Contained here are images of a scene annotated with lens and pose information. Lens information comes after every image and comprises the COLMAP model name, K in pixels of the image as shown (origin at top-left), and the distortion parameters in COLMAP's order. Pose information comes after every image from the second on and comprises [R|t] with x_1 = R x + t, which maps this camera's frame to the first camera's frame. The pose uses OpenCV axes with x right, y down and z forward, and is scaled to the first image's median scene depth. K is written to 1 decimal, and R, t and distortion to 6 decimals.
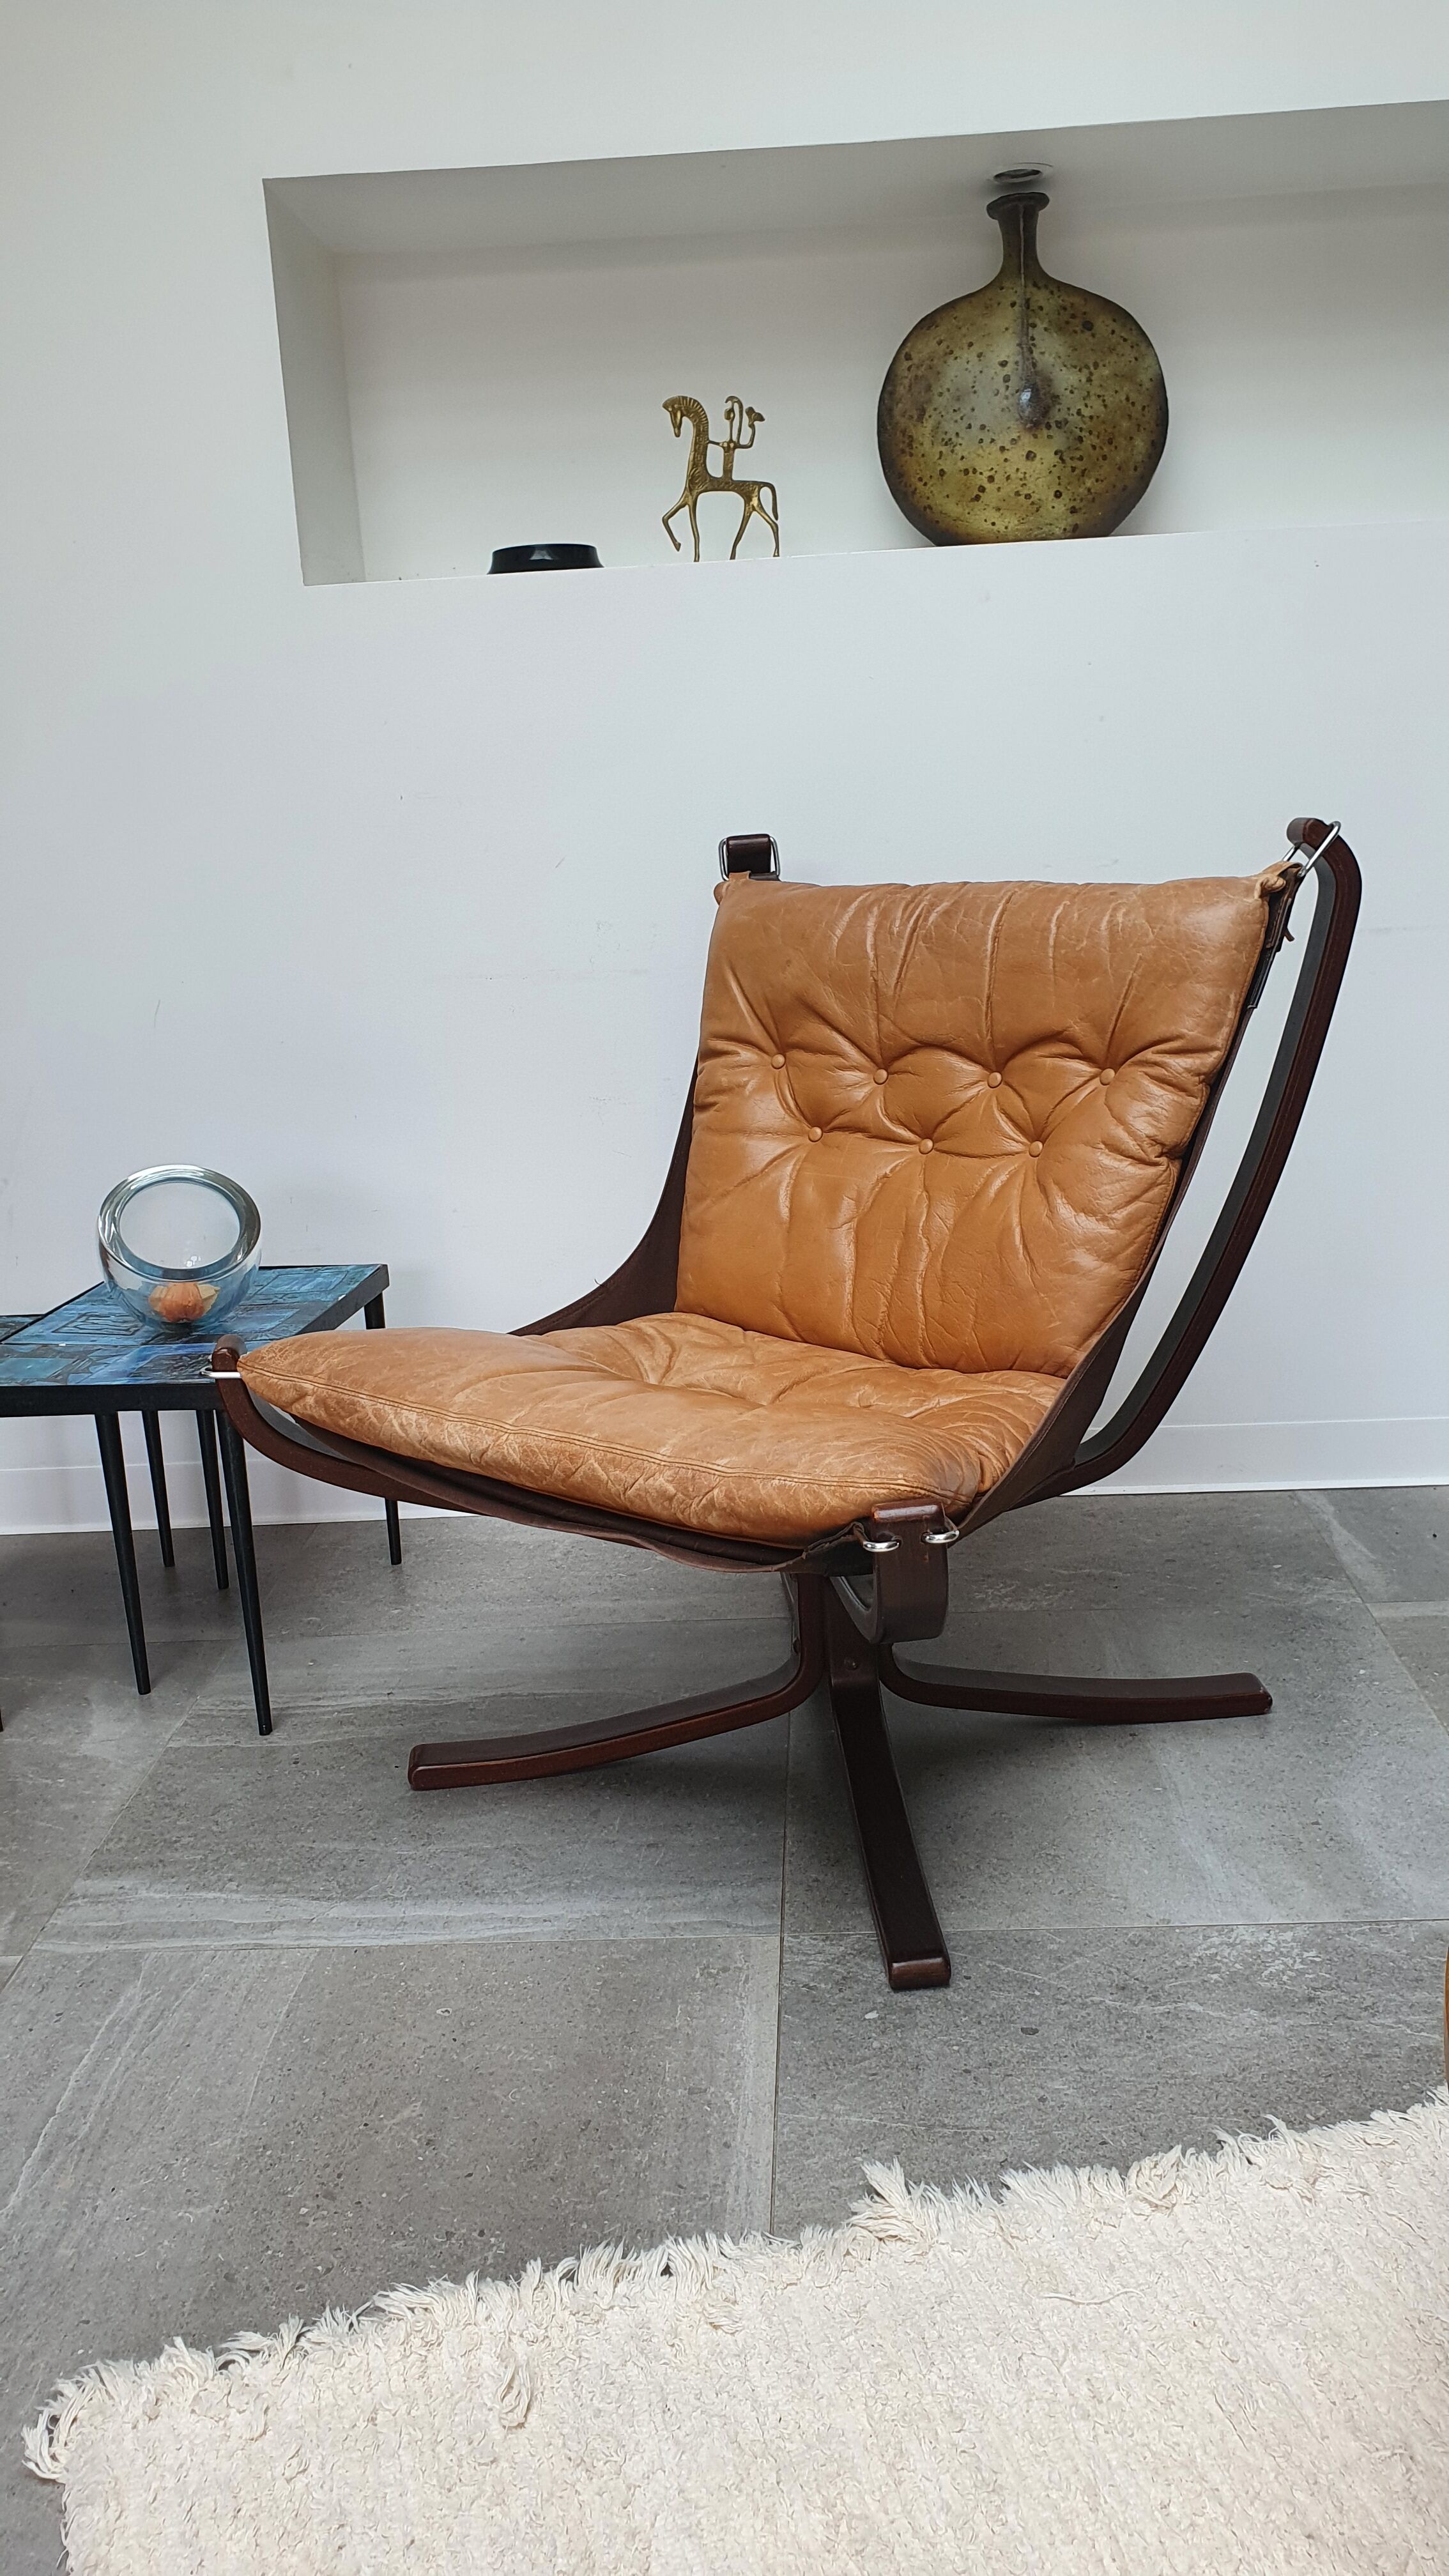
lens RADIAL K [[2060.3, 0, 767.6], [0, 2060.3, 1291.7], [0, 0, 1]] dist [-0.042505, 0.107305]
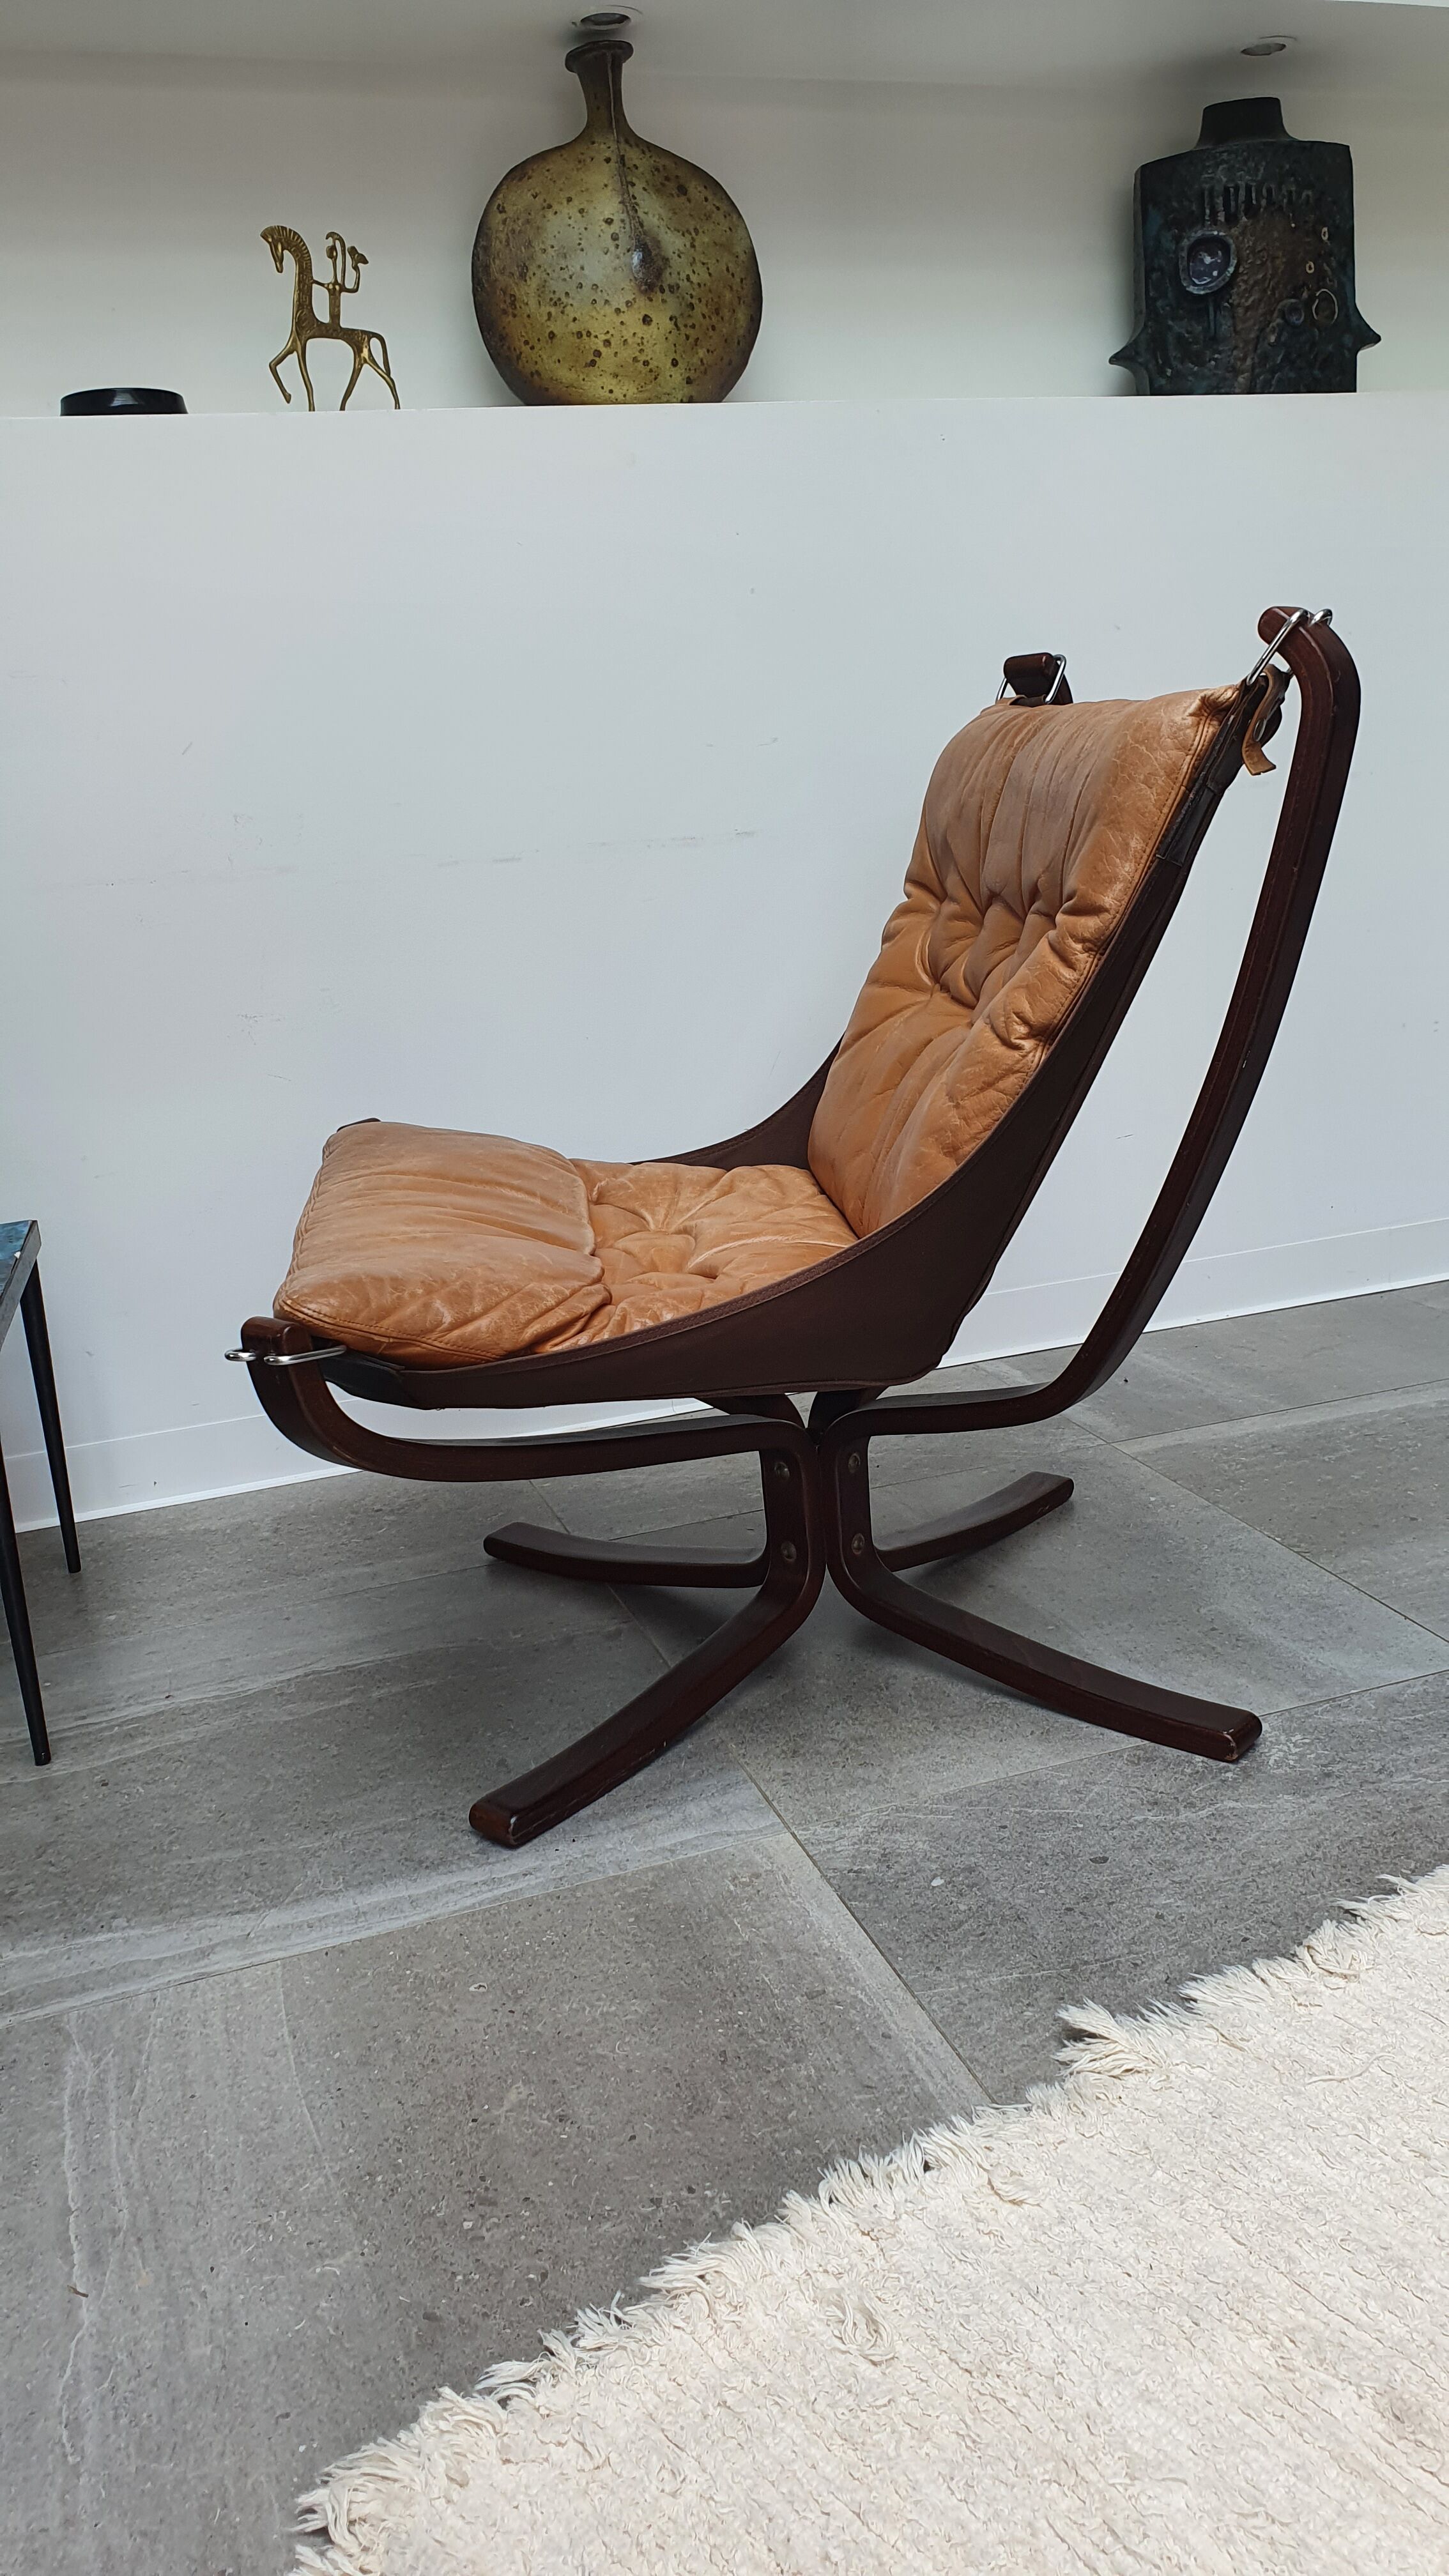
lens RADIAL K [[2047.7, 0, 755.7], [0, 2047.7, 1306.5], [0, 0, 1]] dist [-0.035412, 0.096161]
pose [[0.929159, -0.112395, 0.352180, -0.255046], [0.114920, 0.993279, 0.013801, 0.053842], [-0.351364, 0.027650, 0.935831, 0.117220]]
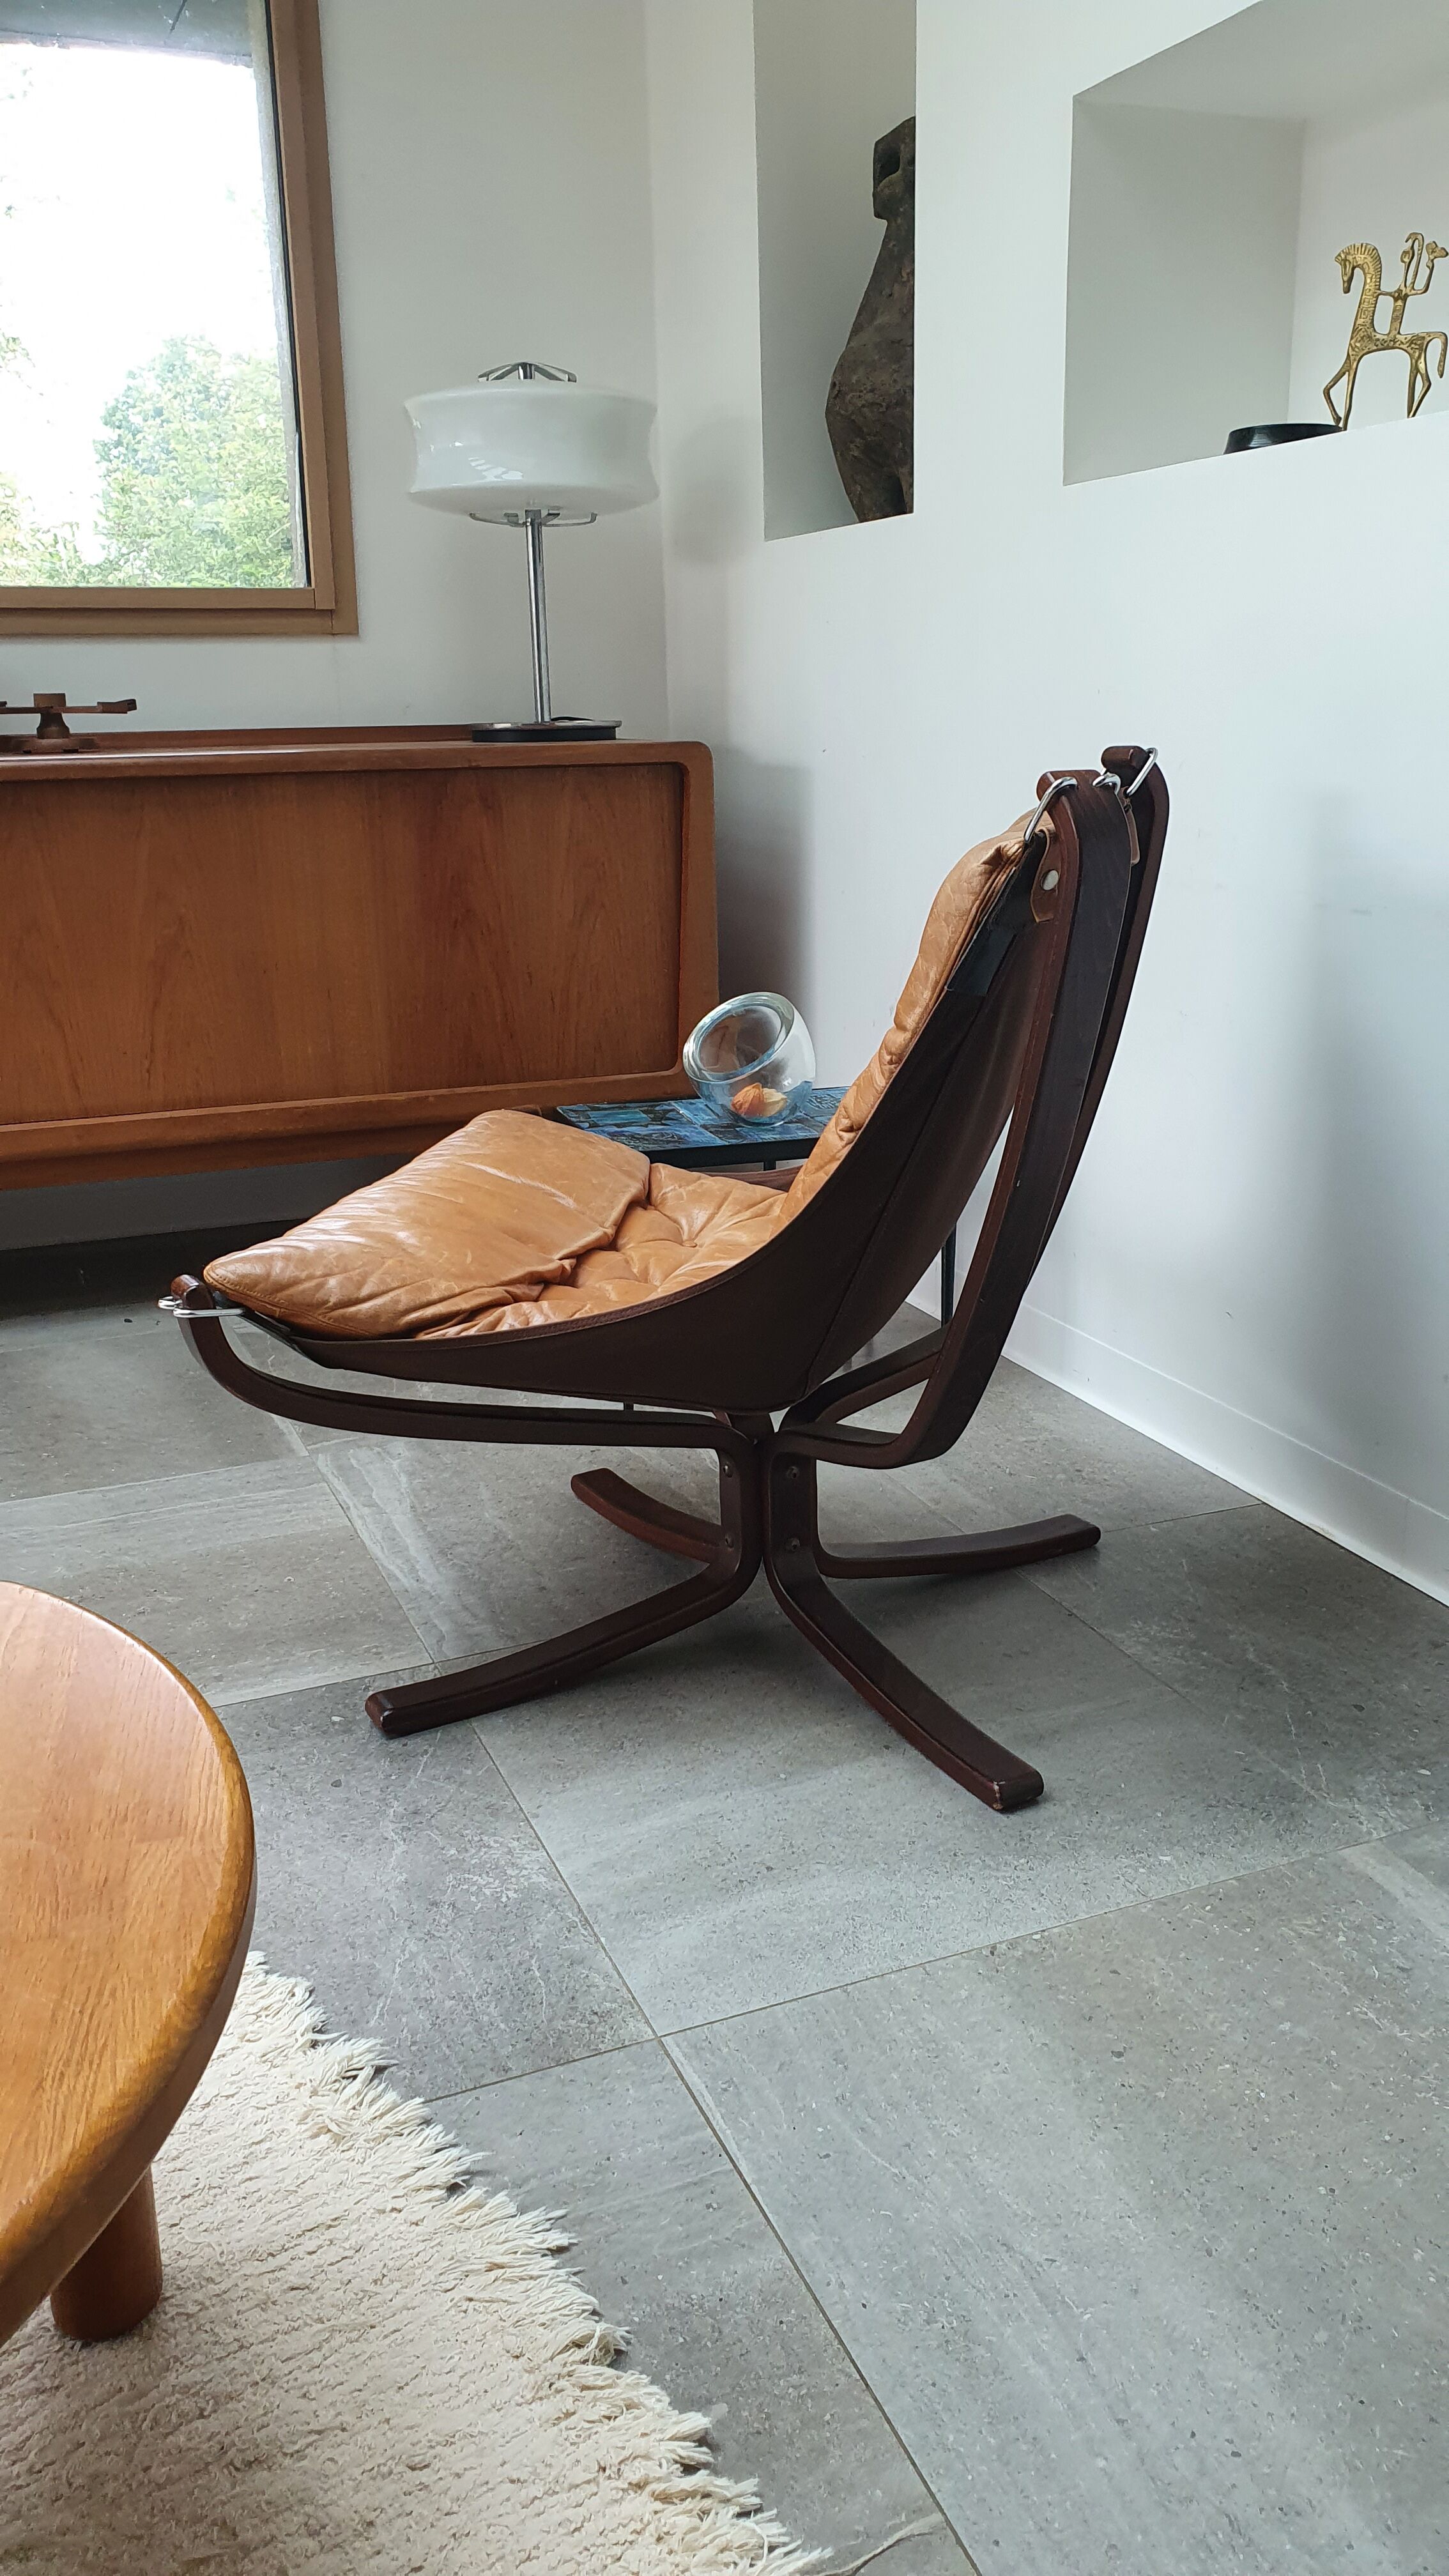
lens RADIAL K [[2086.4, 0, 773.5], [0, 2086.4, 1256.7], [0, 0, 1]] dist [0.098935, 0.002503]
pose [[0.417700, 0.281116, -0.864003, 0.903867], [-0.245512, 0.950479, 0.190560, -0.161017], [0.874786, 0.132526, 0.466032, 0.479148]]
